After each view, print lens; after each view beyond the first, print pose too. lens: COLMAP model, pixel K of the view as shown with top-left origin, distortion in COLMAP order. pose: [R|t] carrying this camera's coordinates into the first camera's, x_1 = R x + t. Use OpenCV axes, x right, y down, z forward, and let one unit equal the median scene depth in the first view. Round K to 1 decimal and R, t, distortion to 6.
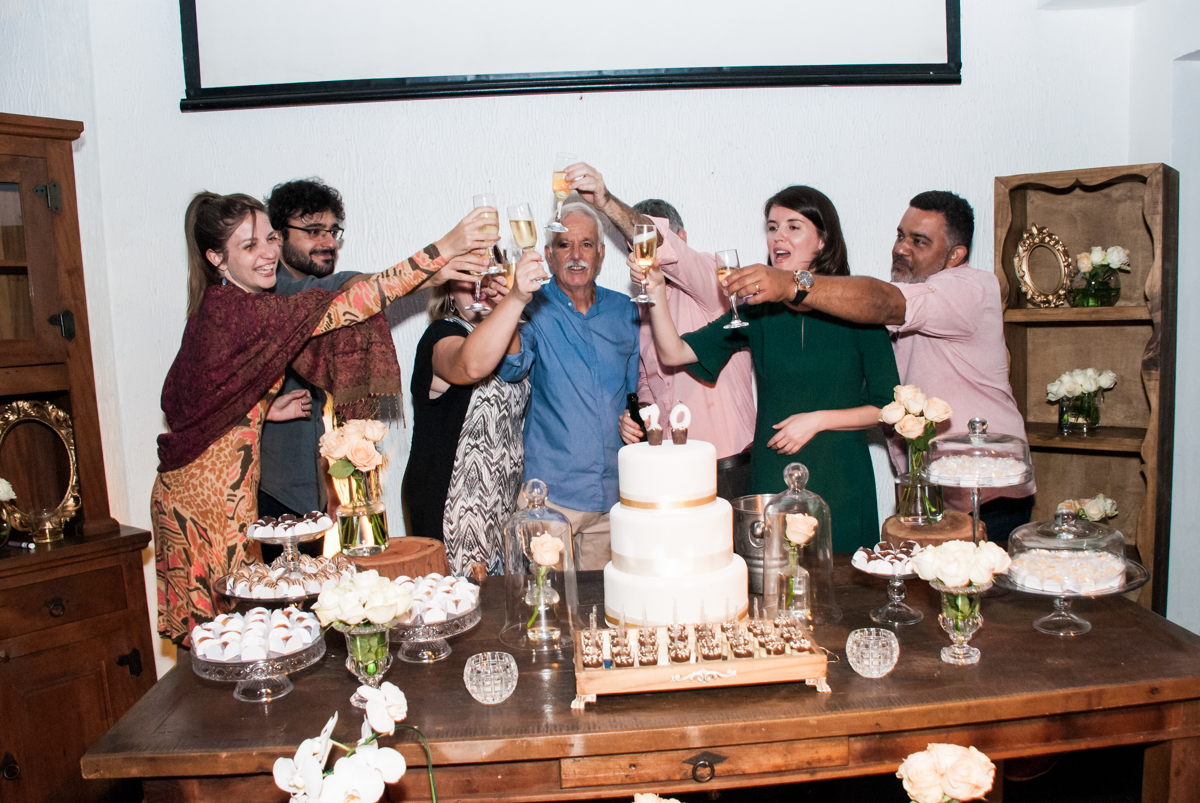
lens RADIAL K [[998.8, 0, 592.7], [0, 998.8, 443.6], [0, 0, 1]] dist [-0.117284, 0.061835]
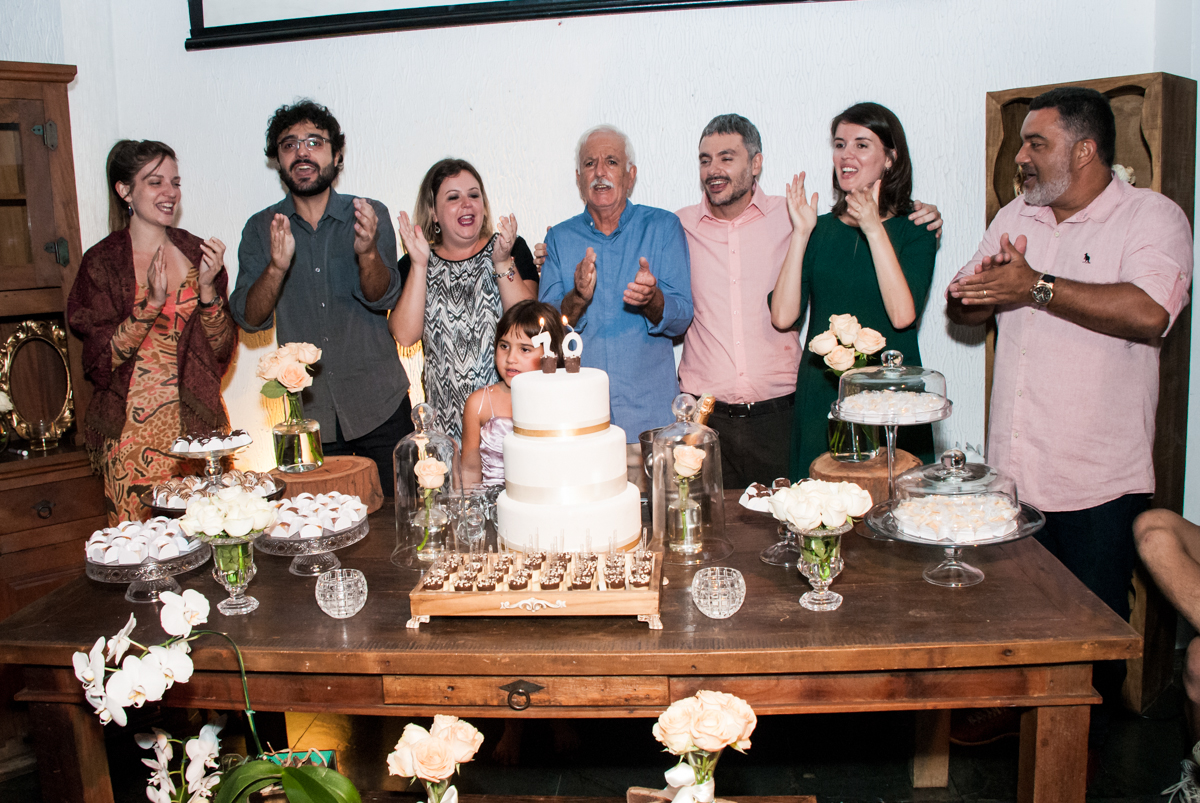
lens RADIAL K [[998.8, 0, 595.2], [0, 998.8, 384.8], [0, 0, 1]] dist [-0.117284, 0.061835]
pose [[0.986685, 0.021381, -0.161233, 0.286516], [-0.018522, 0.999644, 0.019215, -0.006561], [0.161587, -0.015973, 0.986729, 0.022066]]
